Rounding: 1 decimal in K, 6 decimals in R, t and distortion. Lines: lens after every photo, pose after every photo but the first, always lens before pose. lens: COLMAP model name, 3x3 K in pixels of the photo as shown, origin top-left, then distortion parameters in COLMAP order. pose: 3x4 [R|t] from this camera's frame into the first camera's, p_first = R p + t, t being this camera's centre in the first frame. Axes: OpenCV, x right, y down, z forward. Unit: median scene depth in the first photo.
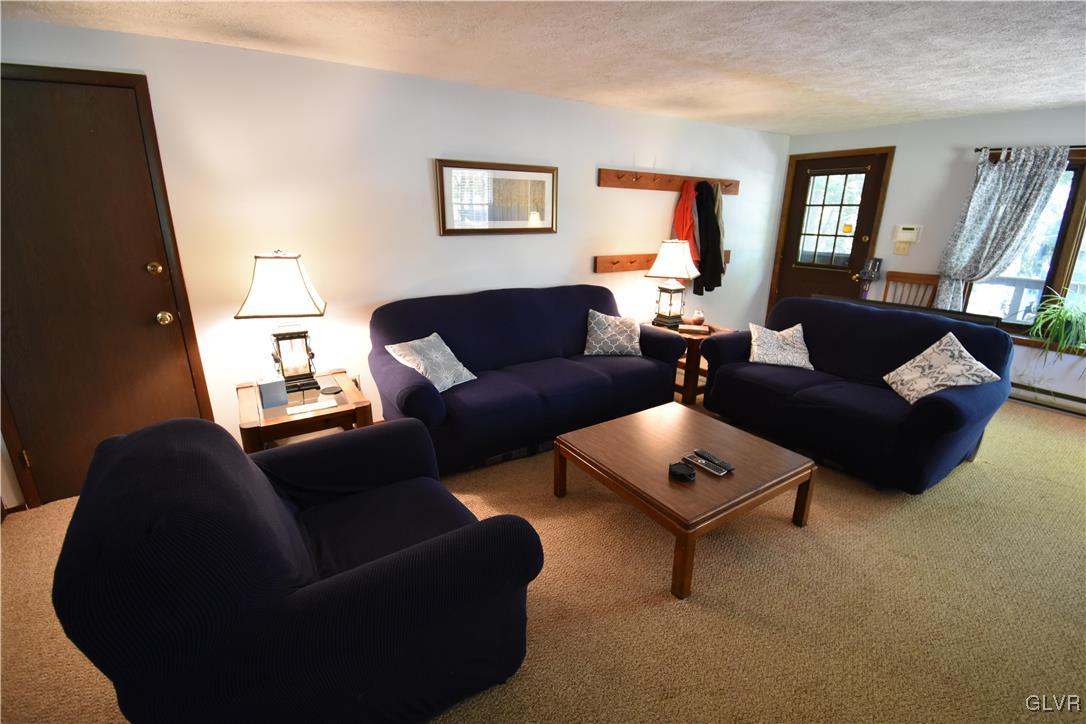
lens RADIAL K [[476.6, 0, 543.0], [0, 476.6, 362.0], [0, 0, 1]] dist [0.018769, -0.025248]
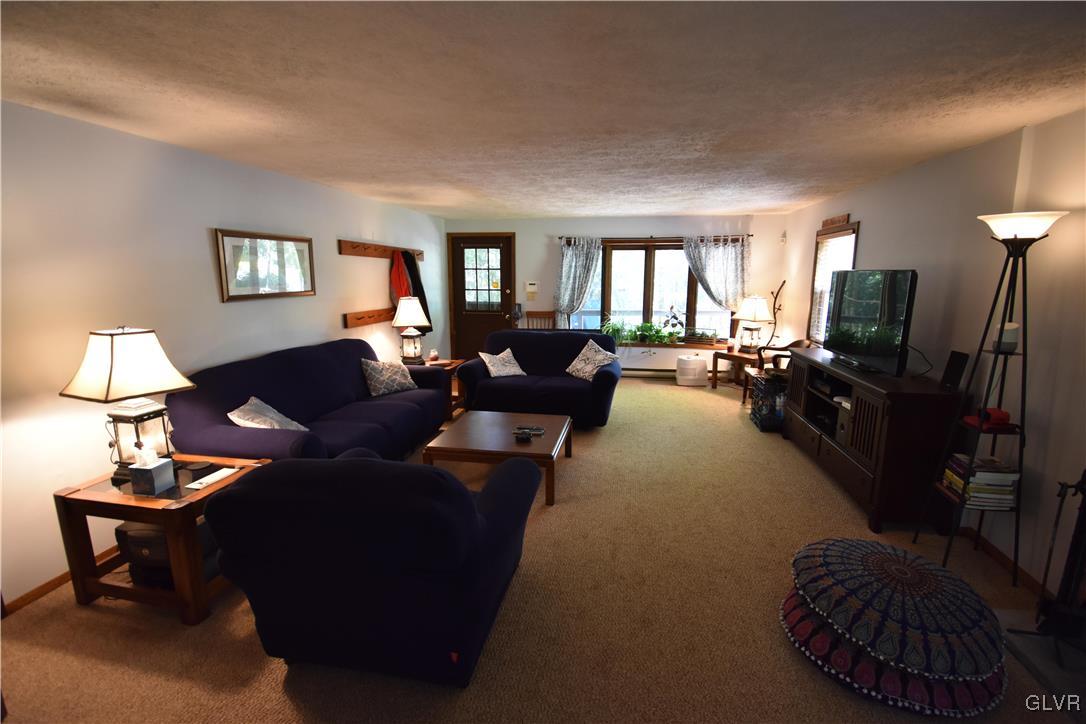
lens RADIAL K [[476.6, 0, 543.0], [0, 476.6, 362.0], [0, 0, 1]] dist [0.018769, -0.025248]
pose [[0.699312, -0.137740, 0.701420, -0.391798], [0.214817, 0.976397, -0.022433, 0.017399], [-0.681775, 0.166364, 0.712395, -0.116129]]
